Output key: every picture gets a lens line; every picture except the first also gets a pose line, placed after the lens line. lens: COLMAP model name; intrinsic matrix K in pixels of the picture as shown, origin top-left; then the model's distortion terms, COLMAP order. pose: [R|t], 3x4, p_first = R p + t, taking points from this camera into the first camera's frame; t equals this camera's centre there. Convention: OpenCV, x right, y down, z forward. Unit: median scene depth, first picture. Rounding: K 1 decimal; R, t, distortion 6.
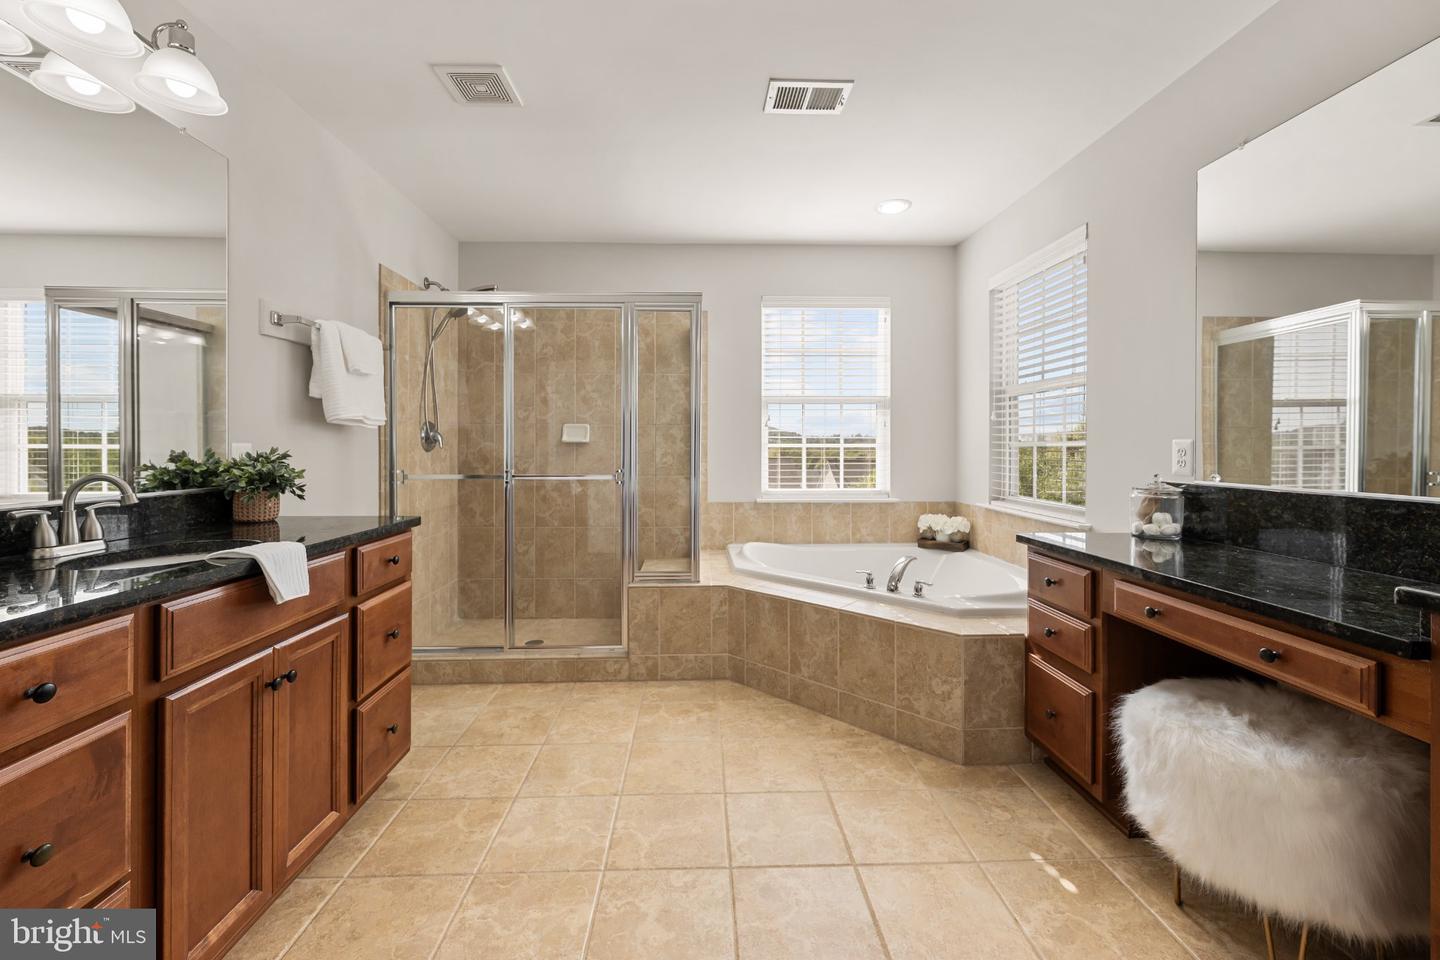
lens RADIAL K [[583.2, 0, 721.0], [0, 583.2, 444.5], [0, 0, 1]] dist [0.001808, -0.000212]
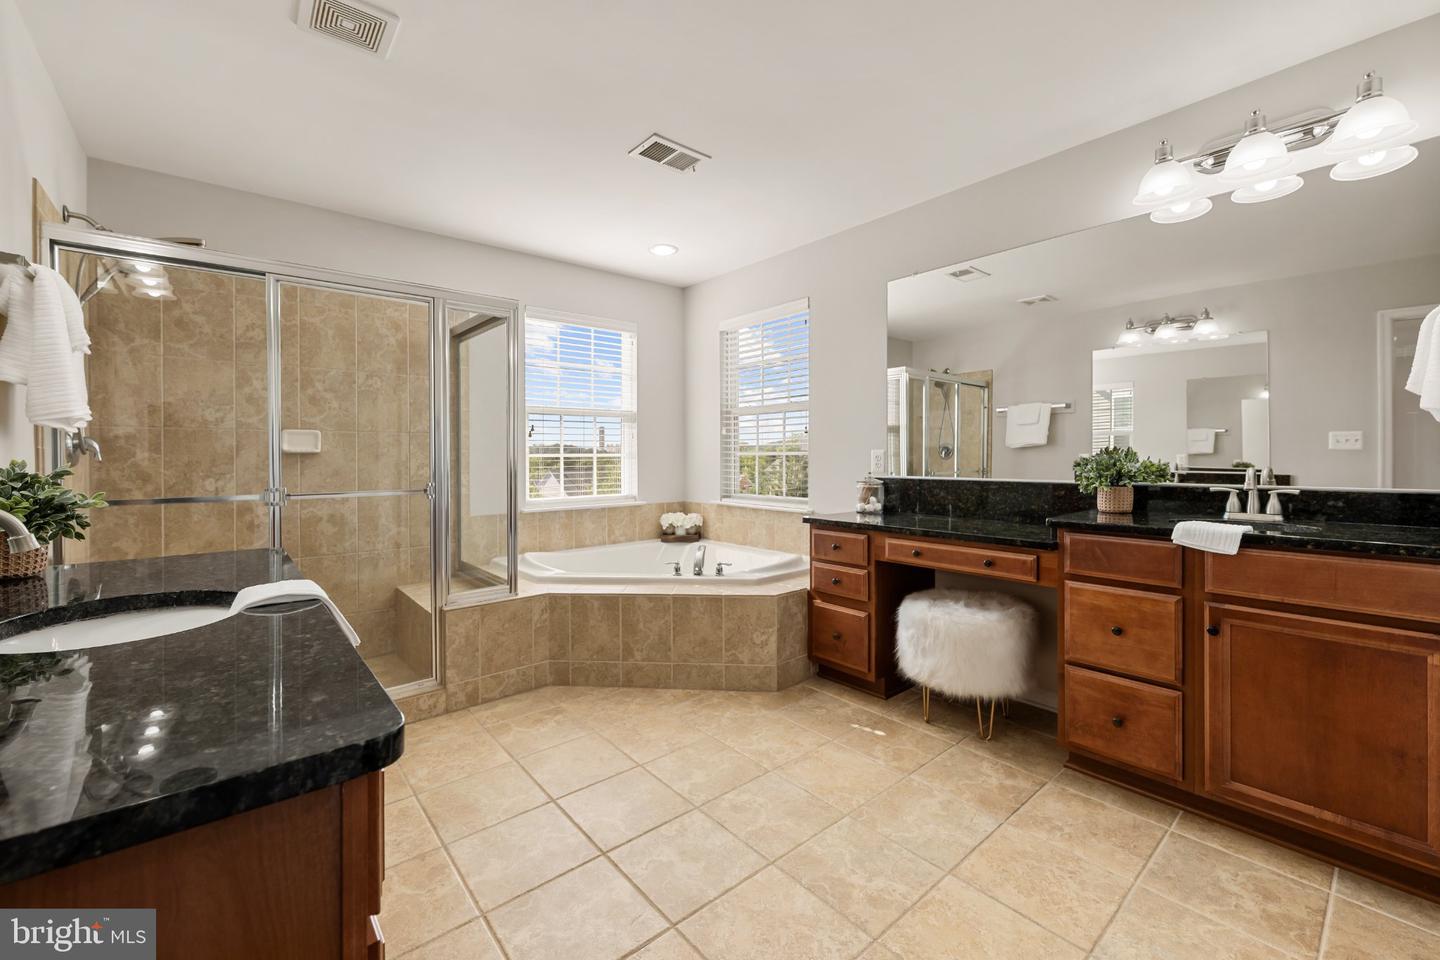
lens RADIAL K [[583.2, 0, 716.4], [0, 583.2, 456.7], [0, 0, 1]] dist [0.001808, -0.000212]
pose [[0.787059, -0.005997, 0.616849, -0.392950], [0.003714, 0.999981, 0.004984, -0.000015], [-0.616867, -0.001631, 0.787066, 0.020192]]
